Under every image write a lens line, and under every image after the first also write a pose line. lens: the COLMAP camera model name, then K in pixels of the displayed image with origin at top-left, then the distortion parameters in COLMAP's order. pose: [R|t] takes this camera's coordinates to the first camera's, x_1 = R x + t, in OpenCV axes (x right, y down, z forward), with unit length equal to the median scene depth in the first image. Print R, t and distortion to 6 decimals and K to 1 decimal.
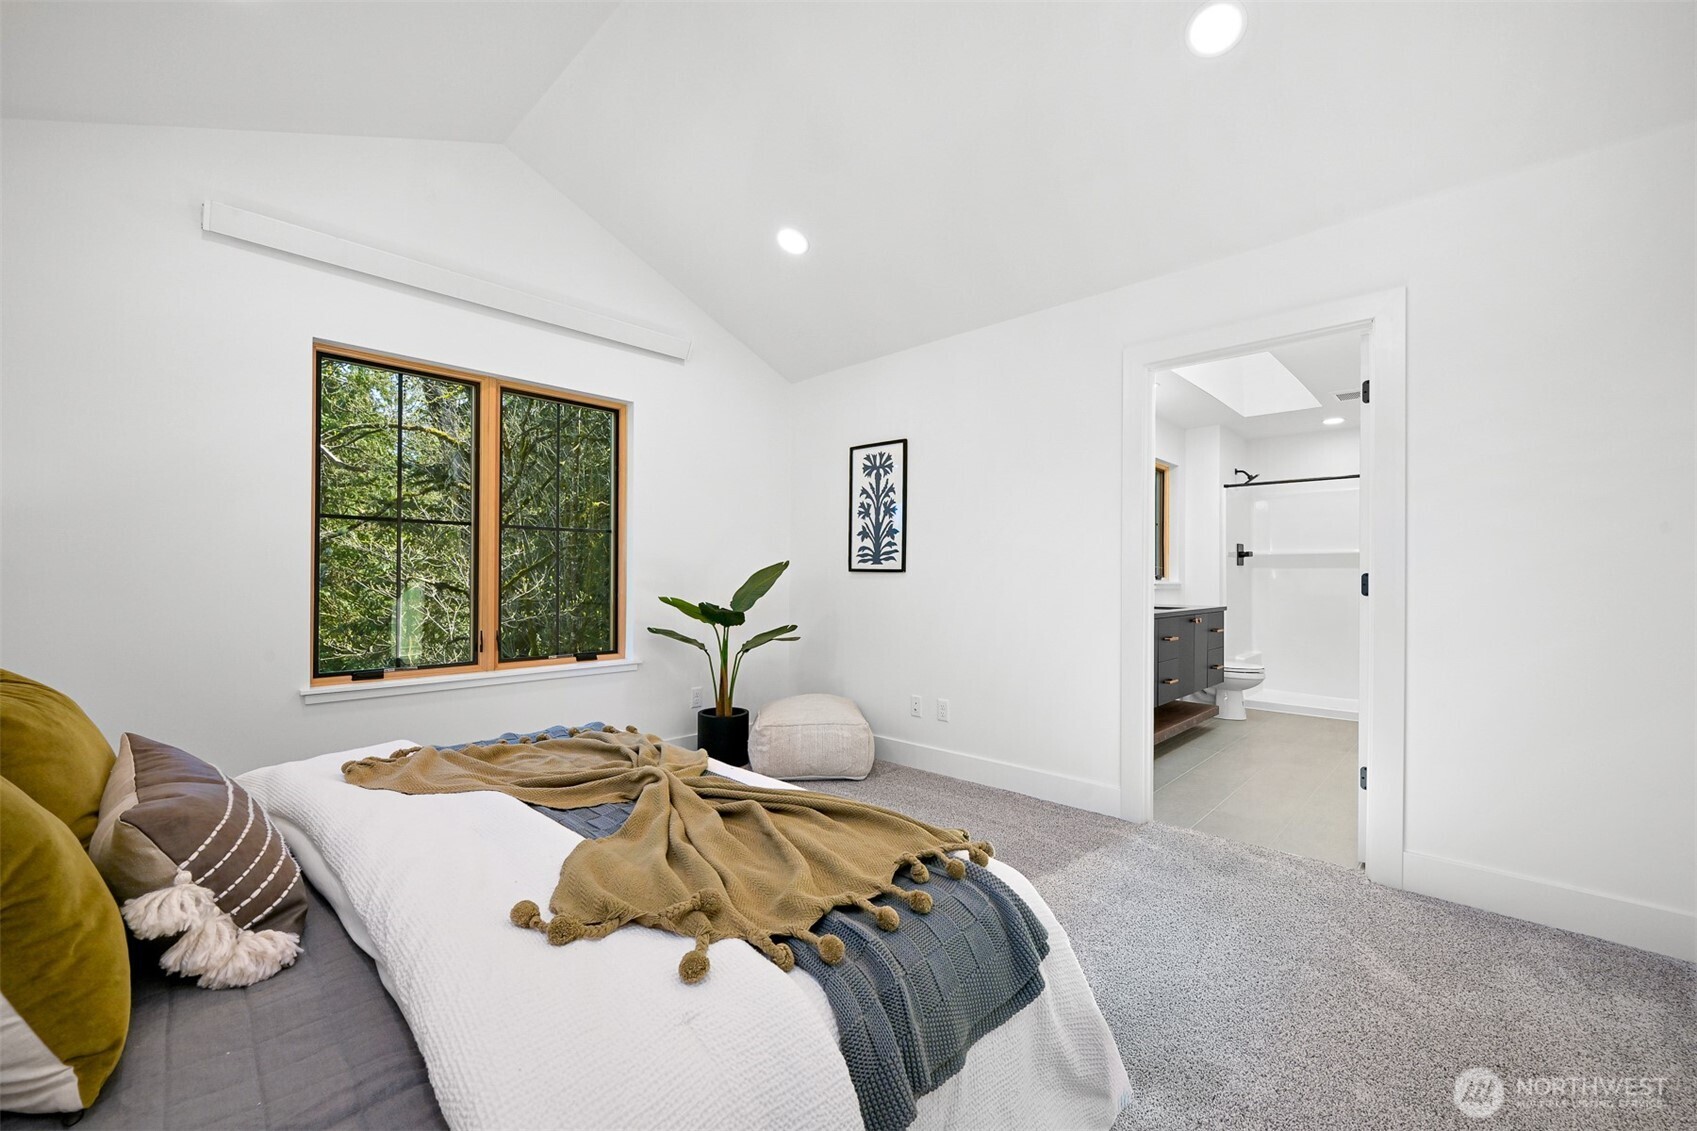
lens RADIAL K [[694.2, 0, 848.5], [0, 694.2, 565.5], [0, 0, 1]] dist [-0.000239, -0.000196]
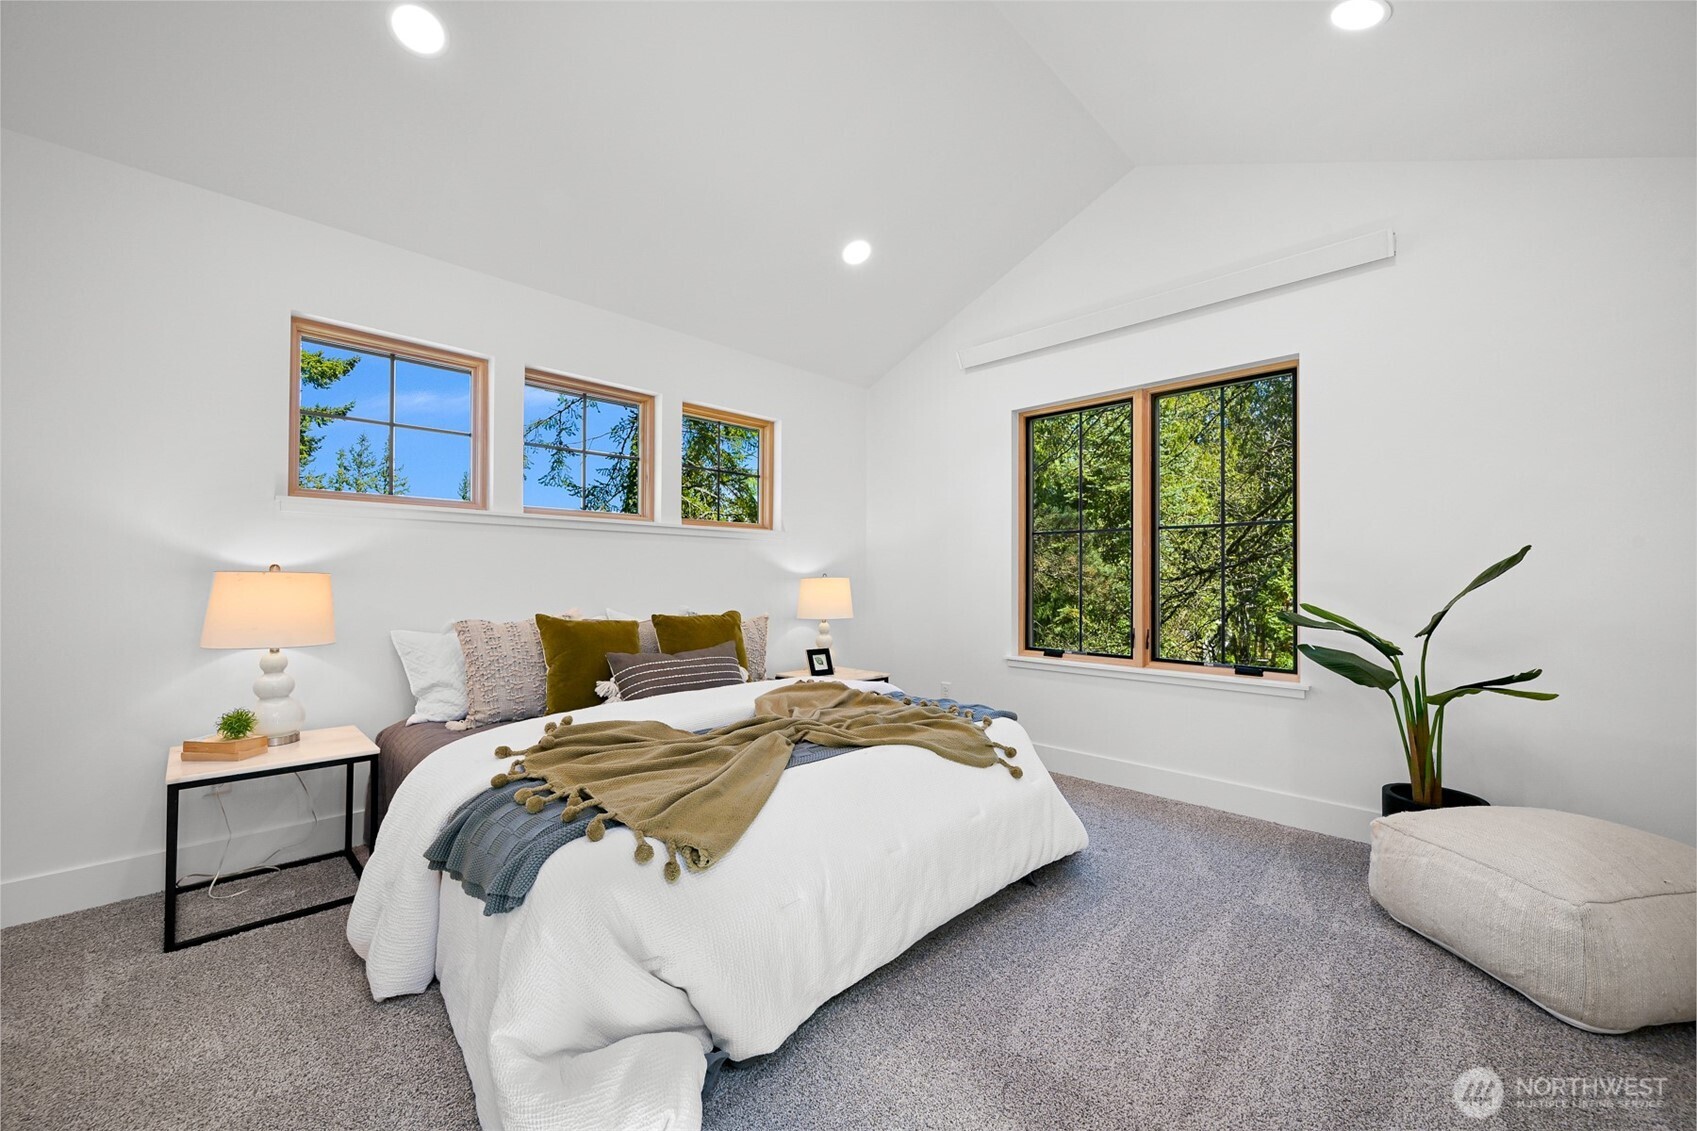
lens RADIAL K [[656.1, 0, 848.5], [0, 656.1, 565.5], [0, 0, 1]] dist [0.002057, 0.000436]
pose [[-0.019583, -0.023460, -0.999533, 0.415547], [0.012089, 0.999646, -0.023699, 0.013707], [0.999735, -0.012547, -0.019293, 0.488135]]
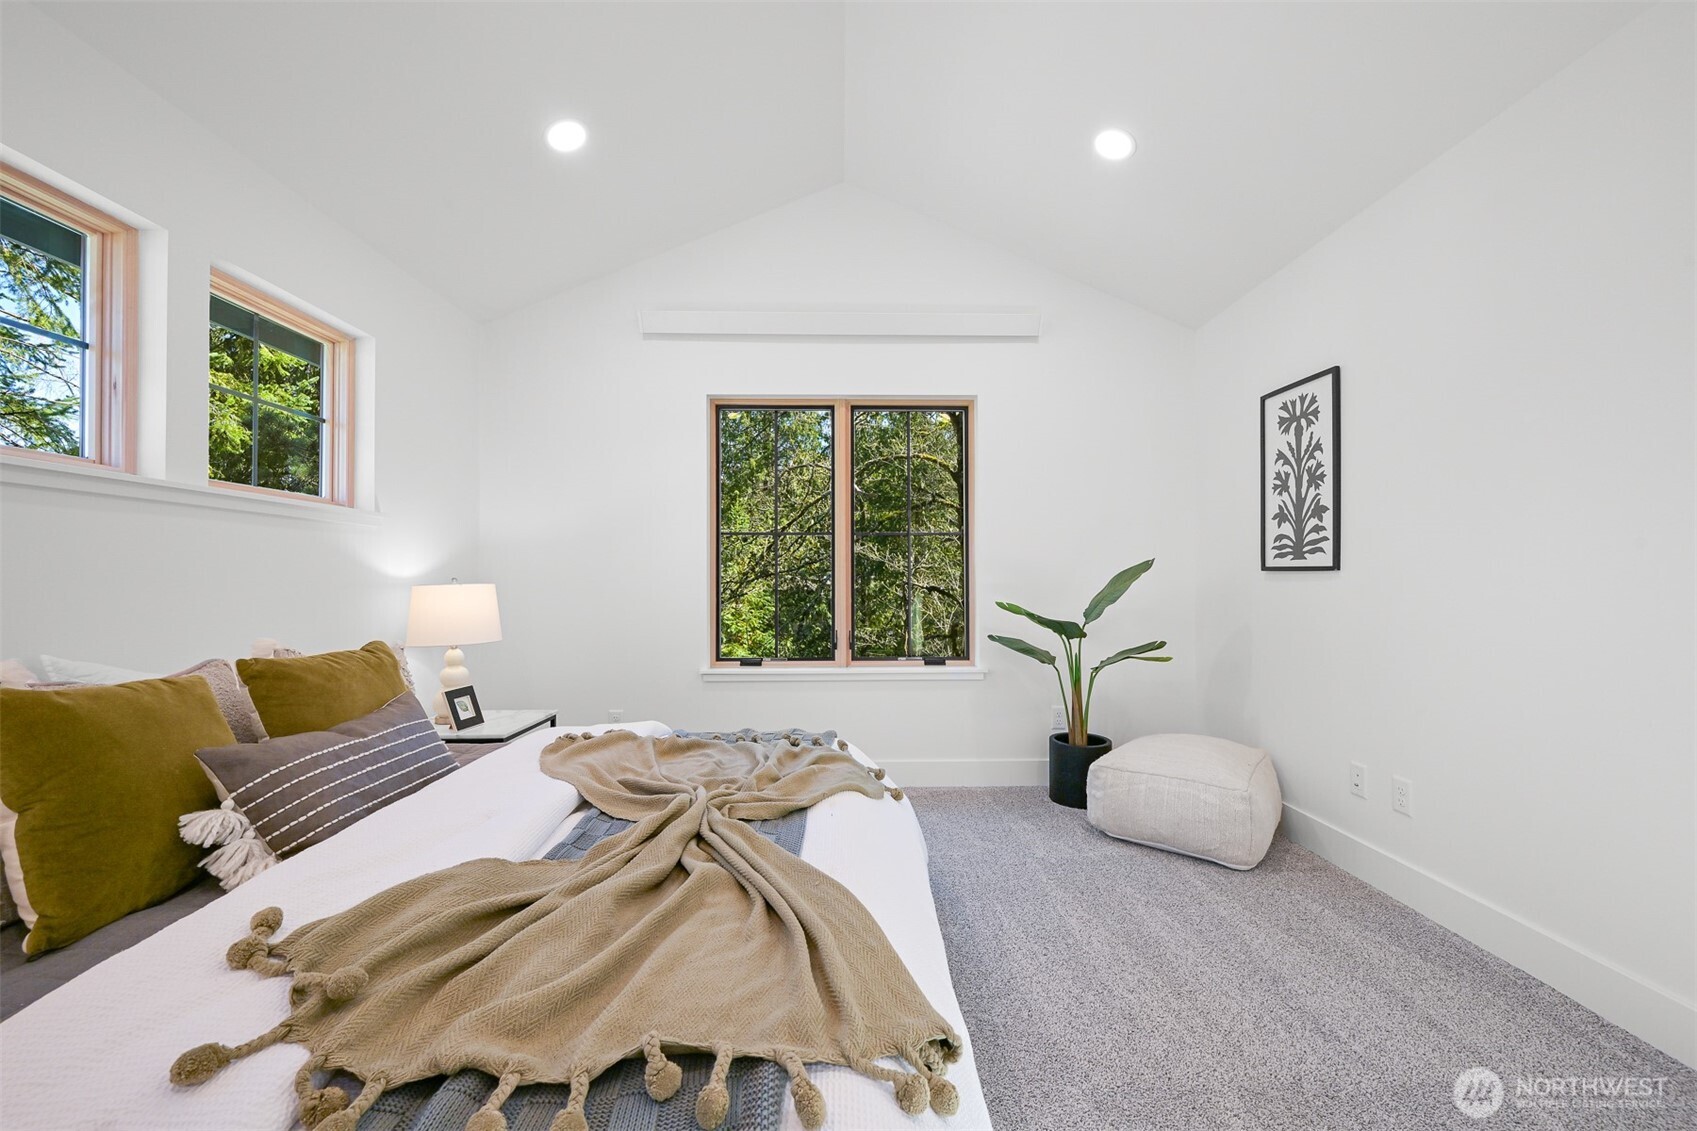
lens RADIAL K [[665.3, 0, 850.5], [0, 665.3, 571.6], [0, 0, 1]] dist [0.003560, -0.000211]
pose [[0.704395, -0.016319, -0.709621, 0.199797], [0.017732, 0.999828, -0.005391, 0.006004], [0.709587, -0.008786, 0.704563, 0.229372]]
